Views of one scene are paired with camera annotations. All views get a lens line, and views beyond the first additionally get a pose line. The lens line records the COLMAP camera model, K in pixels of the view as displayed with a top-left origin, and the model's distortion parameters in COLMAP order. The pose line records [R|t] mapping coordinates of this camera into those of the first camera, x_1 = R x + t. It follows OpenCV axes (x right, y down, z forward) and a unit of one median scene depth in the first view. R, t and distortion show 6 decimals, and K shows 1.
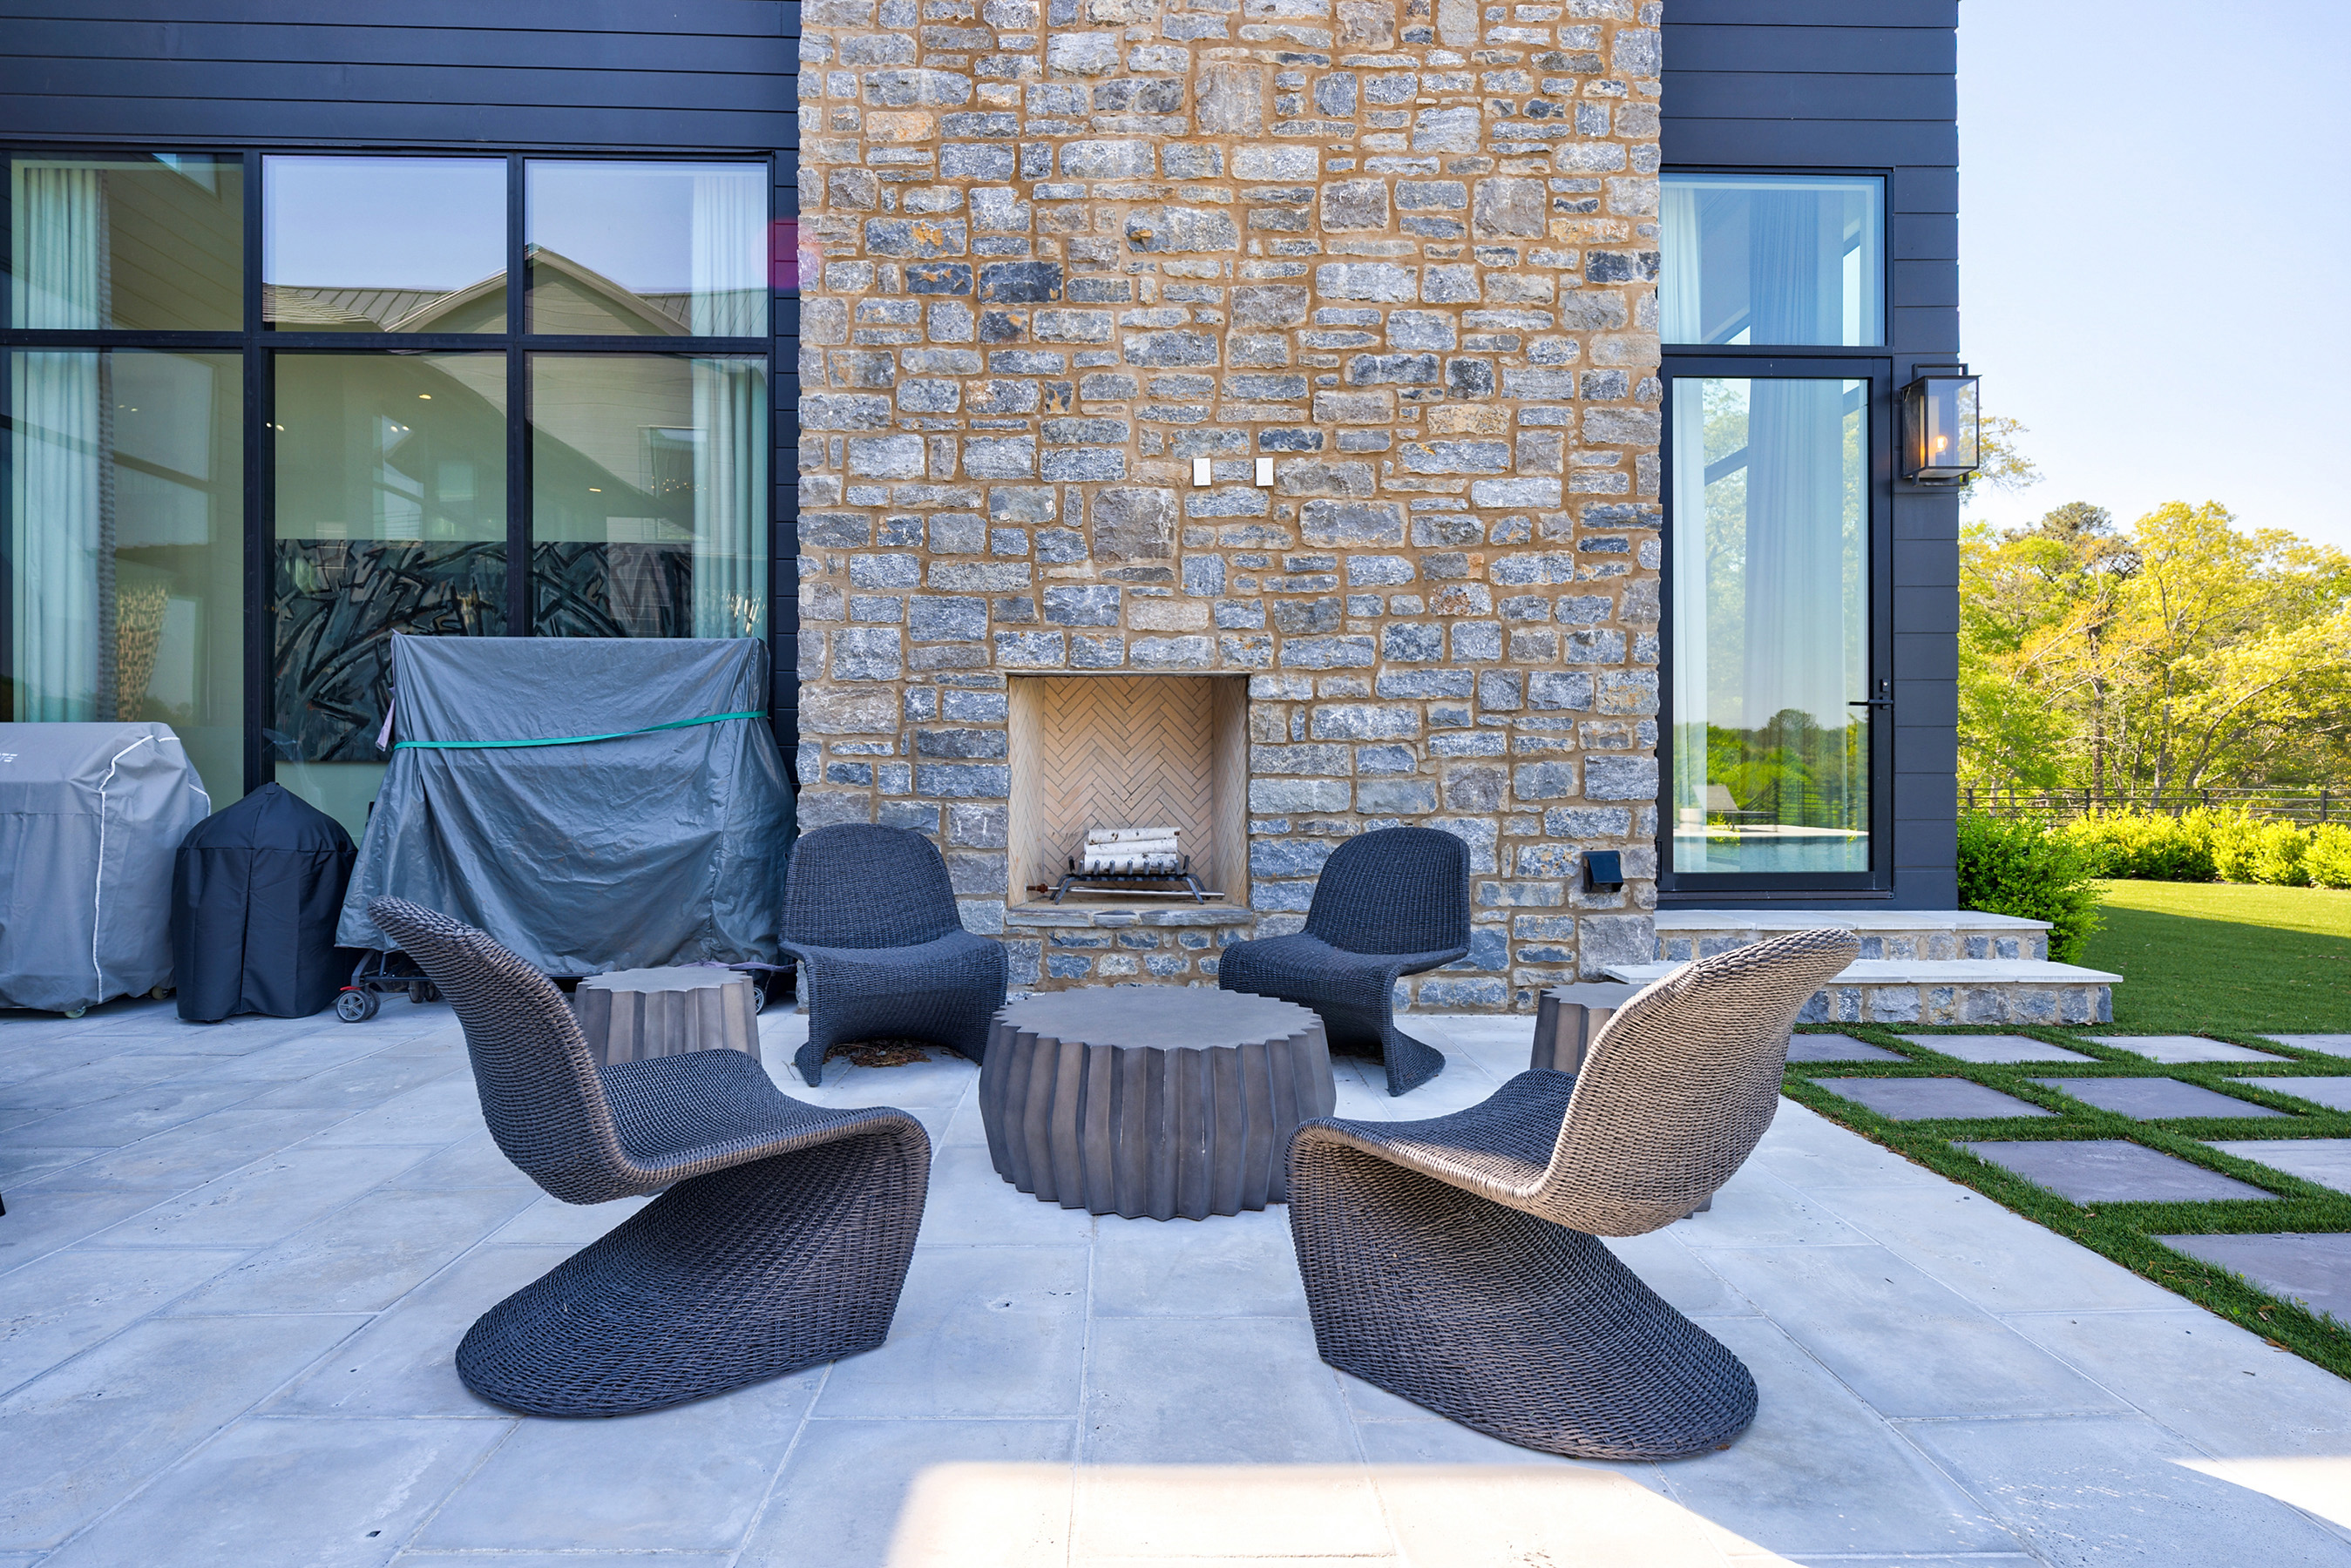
lens RADIAL K [[1289.3, 0, 1175.5], [0, 1289.3, 784.0], [0, 0, 1]] dist [-0.007869, -0.000163]
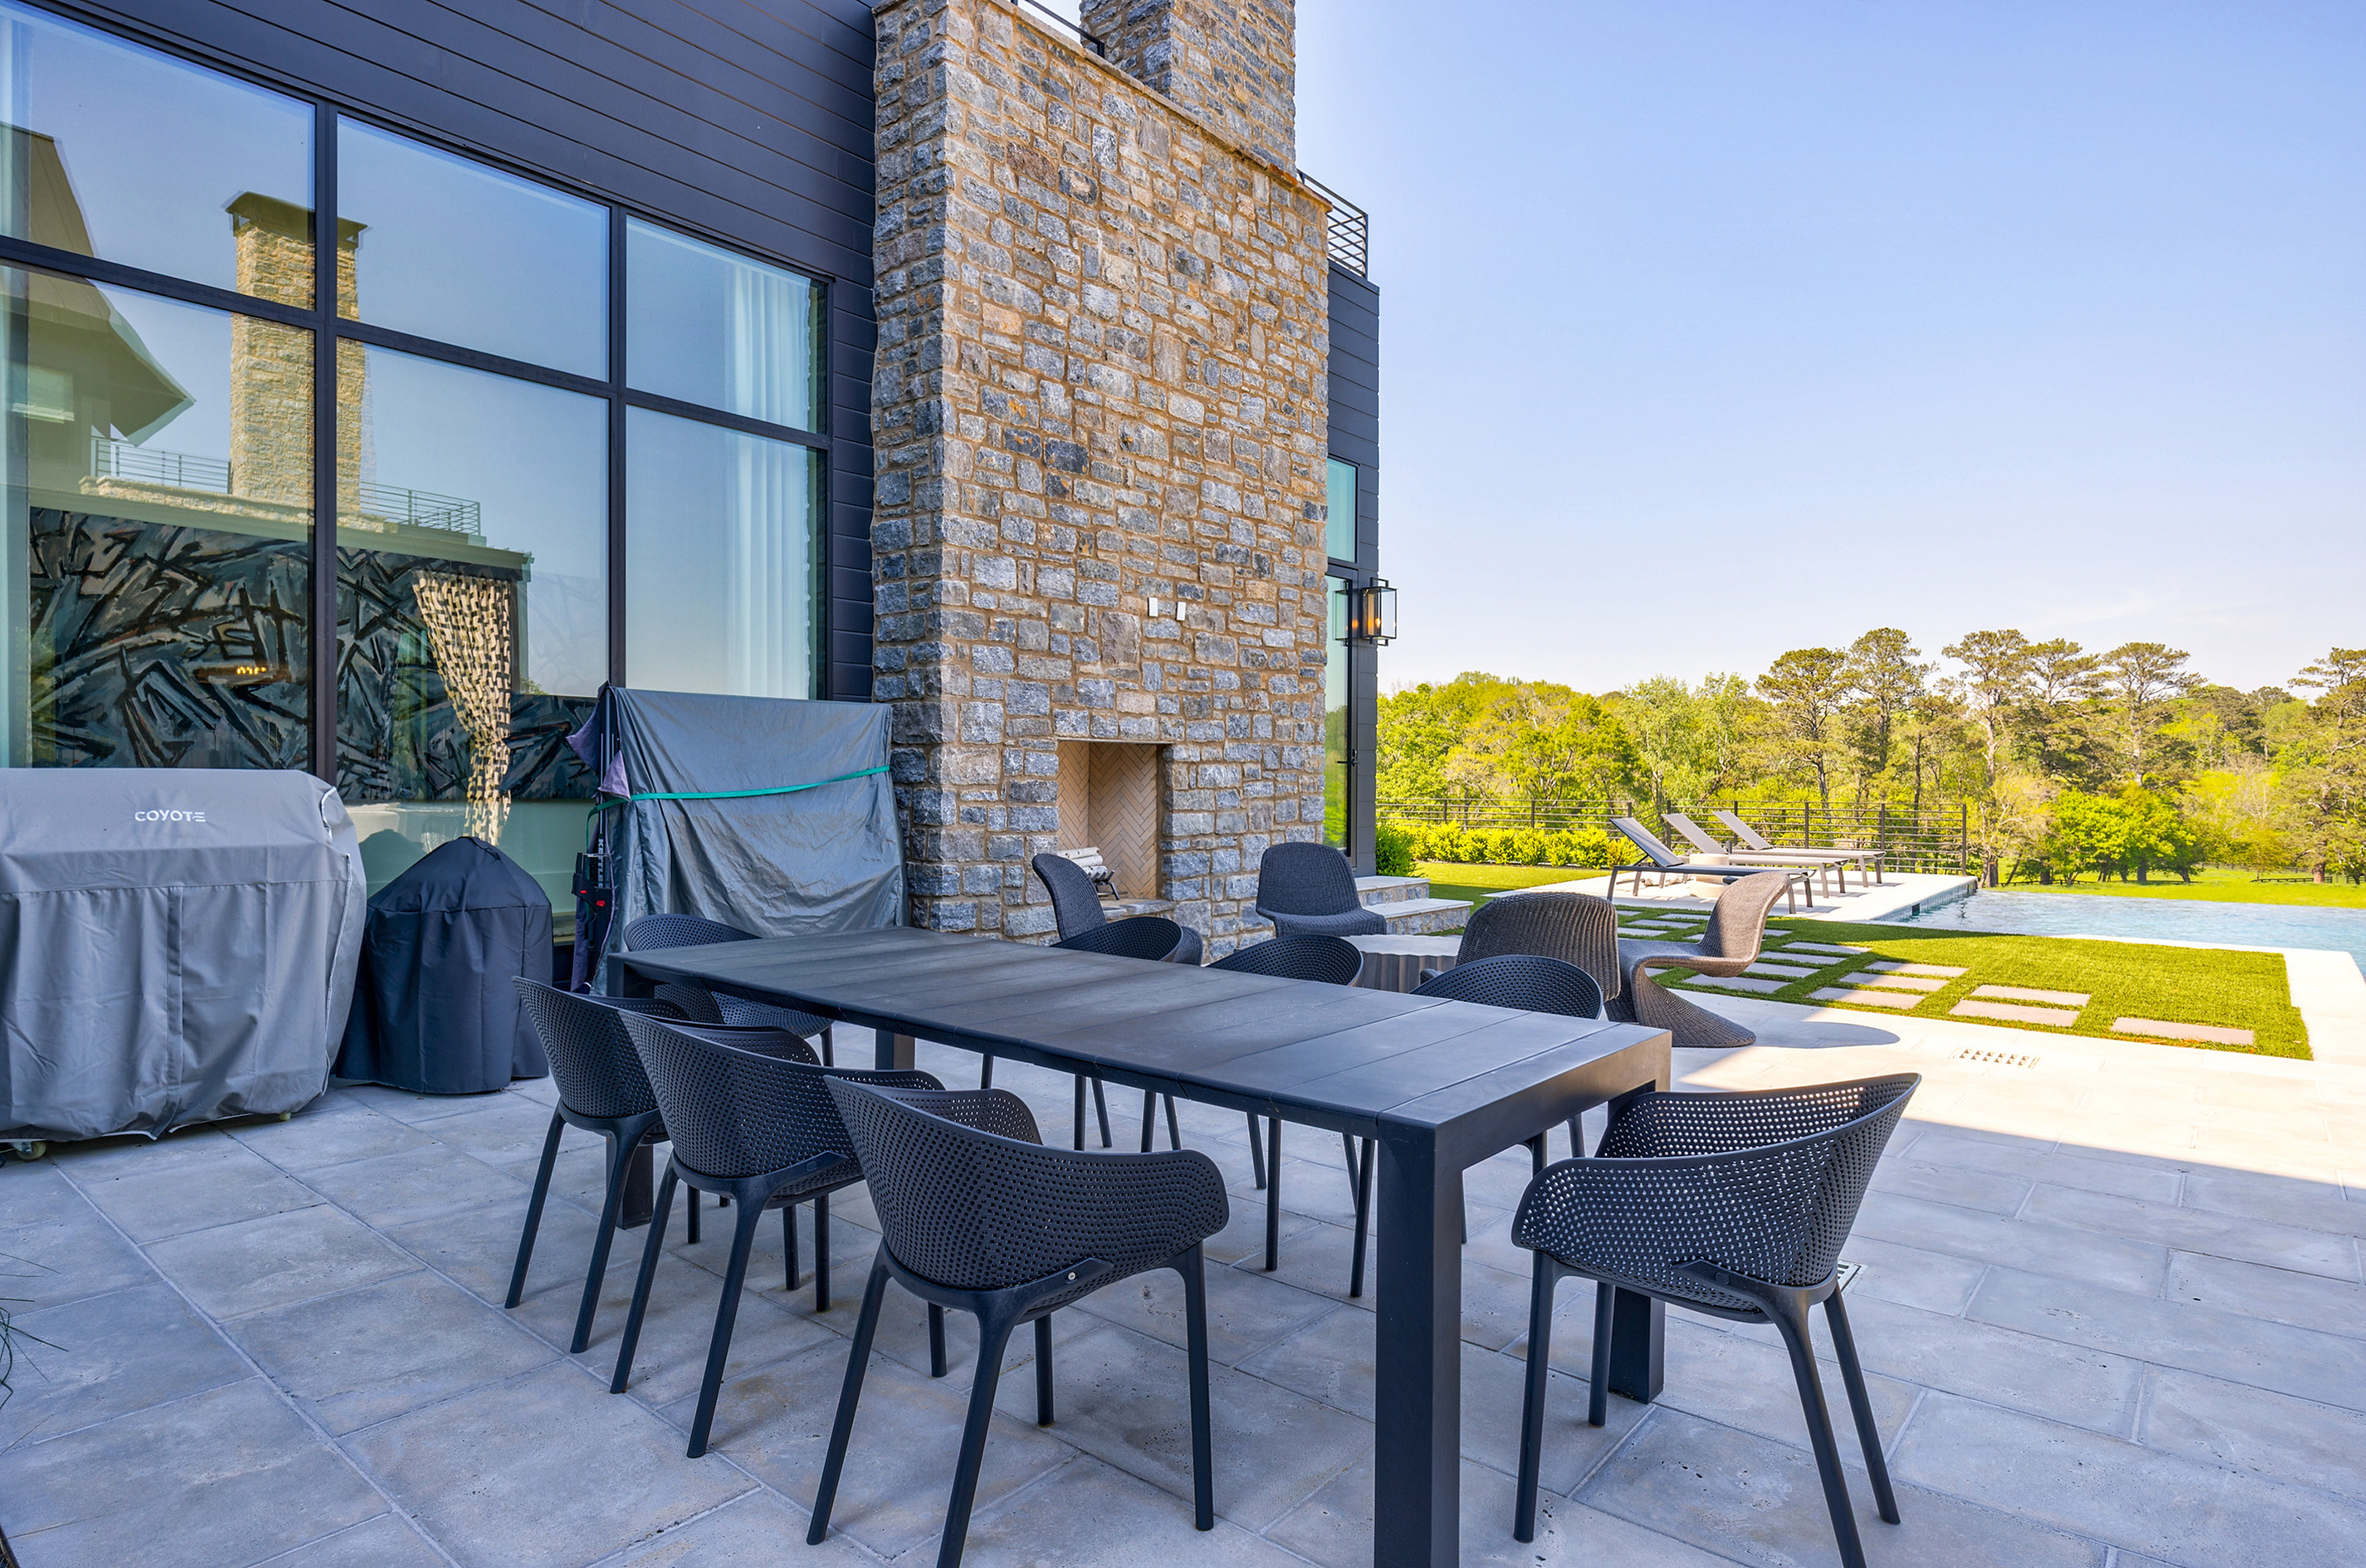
lens RADIAL K [[1306.0, 0, 1183.0], [0, 1306.0, 784.0], [0, 0, 1]] dist [-0.000866, -0.000755]
pose [[0.655076, -0.001984, 0.755560, -1.092083], [-0.002682, 0.999984, 0.004952, -0.046174], [-0.755558, -0.005270, 0.655061, -0.011507]]
